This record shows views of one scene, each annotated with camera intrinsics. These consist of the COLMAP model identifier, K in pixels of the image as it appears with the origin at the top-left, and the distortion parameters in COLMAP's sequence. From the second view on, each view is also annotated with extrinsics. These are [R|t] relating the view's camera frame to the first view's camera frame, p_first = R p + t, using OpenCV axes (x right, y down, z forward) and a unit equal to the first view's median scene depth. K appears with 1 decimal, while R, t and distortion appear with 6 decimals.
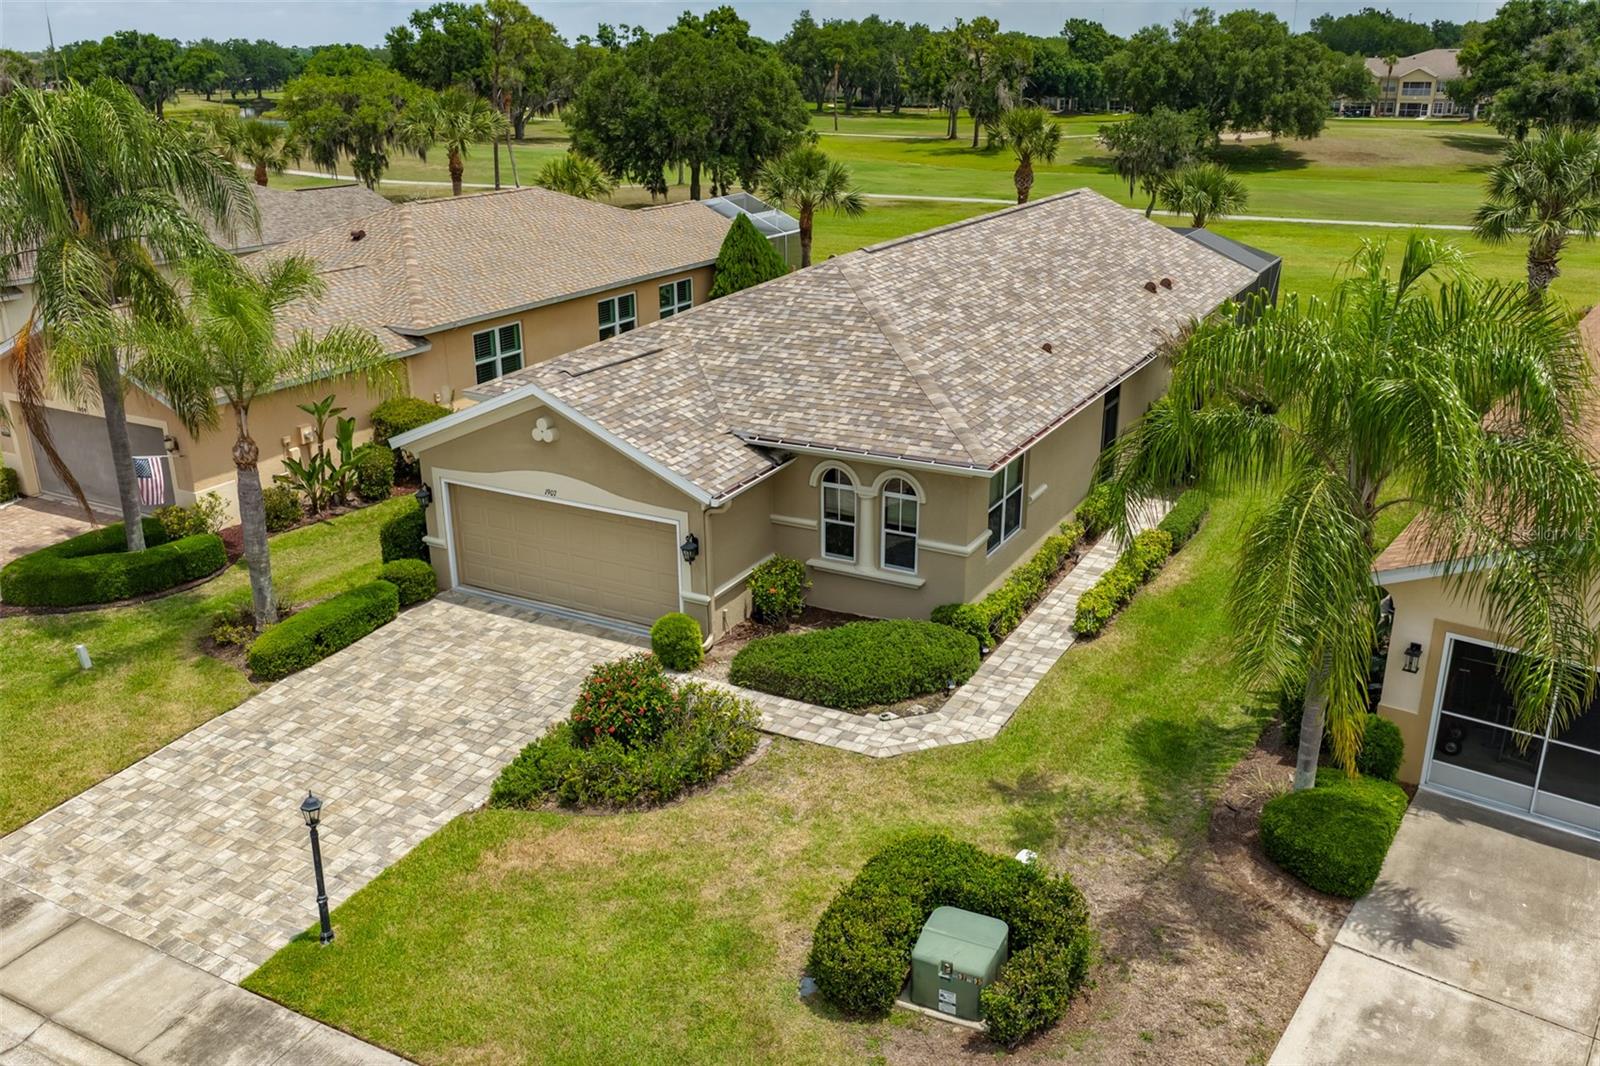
lens RADIAL K [[1334.0, 0, 804.4], [0, 1334.0, 532.2], [0, 0, 1]] dist [-0.017014, 0.038490]
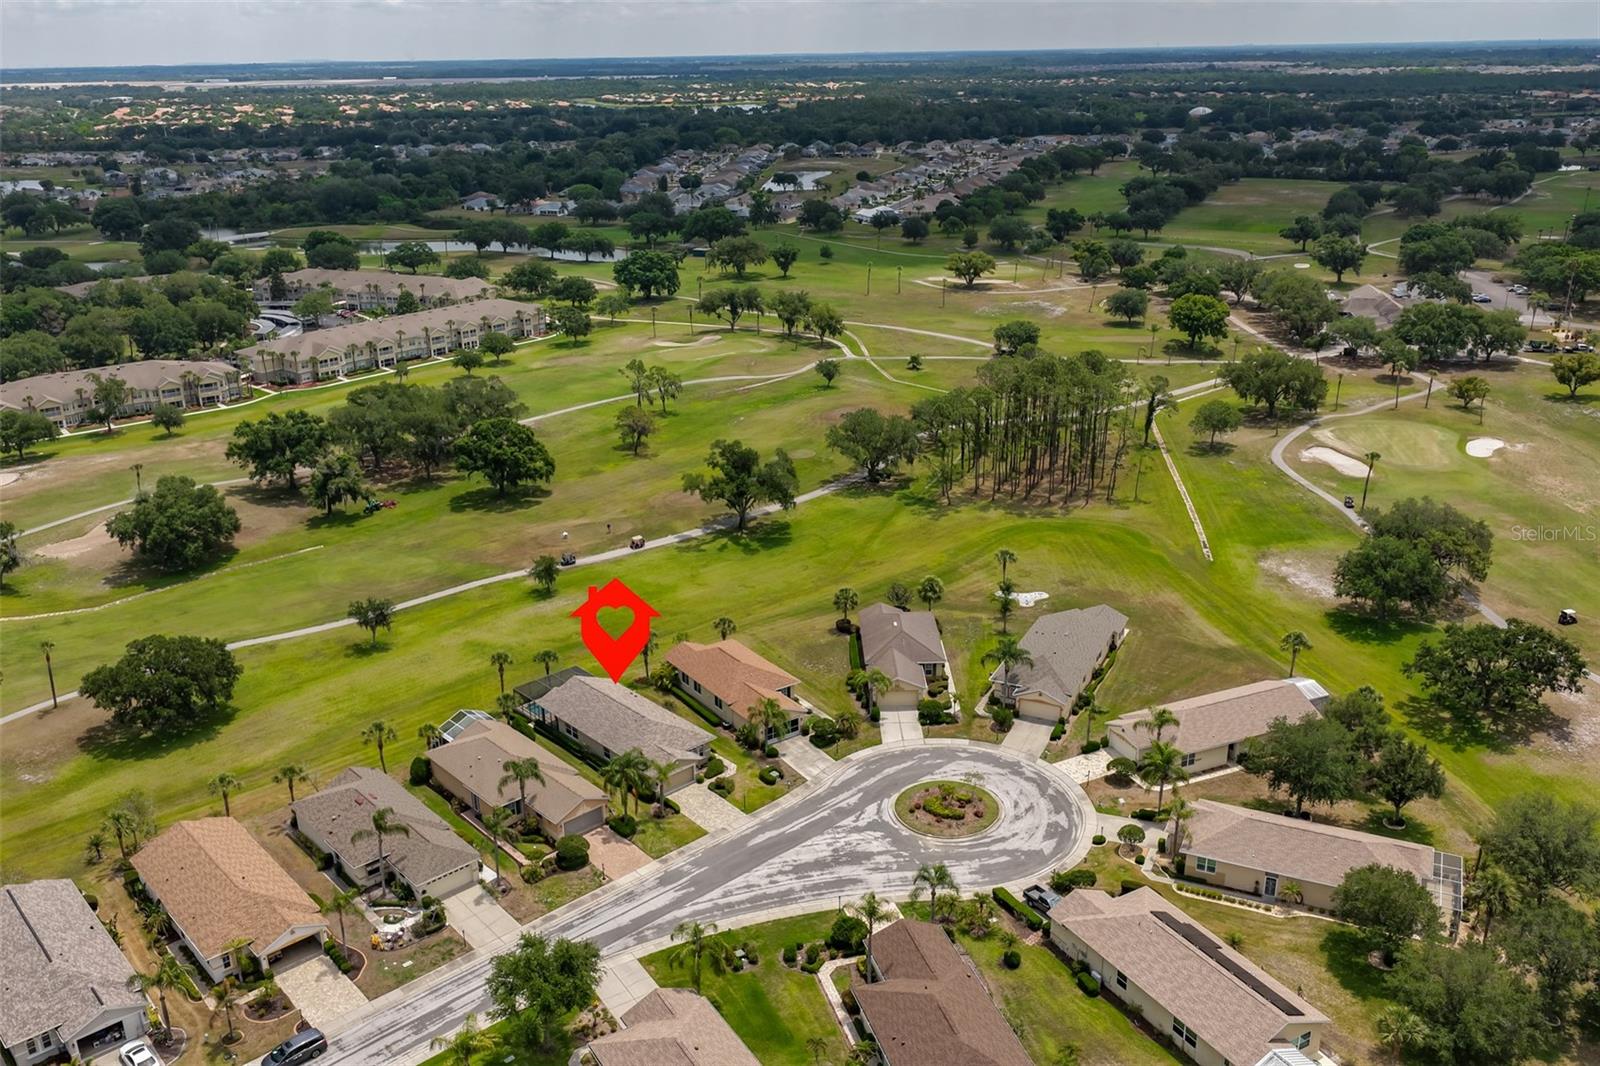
lens RADIAL K [[1334.0, 0, 803.1], [0, 1334.0, 528.0], [0, 0, 1]] dist [-0.017014, 0.038490]
pose [[0.325945, -0.321043, 0.889208, -6.506361], [0.331424, 0.919686, 0.210561, -2.761622], [-0.885391, 0.226073, 0.406169, -3.003749]]
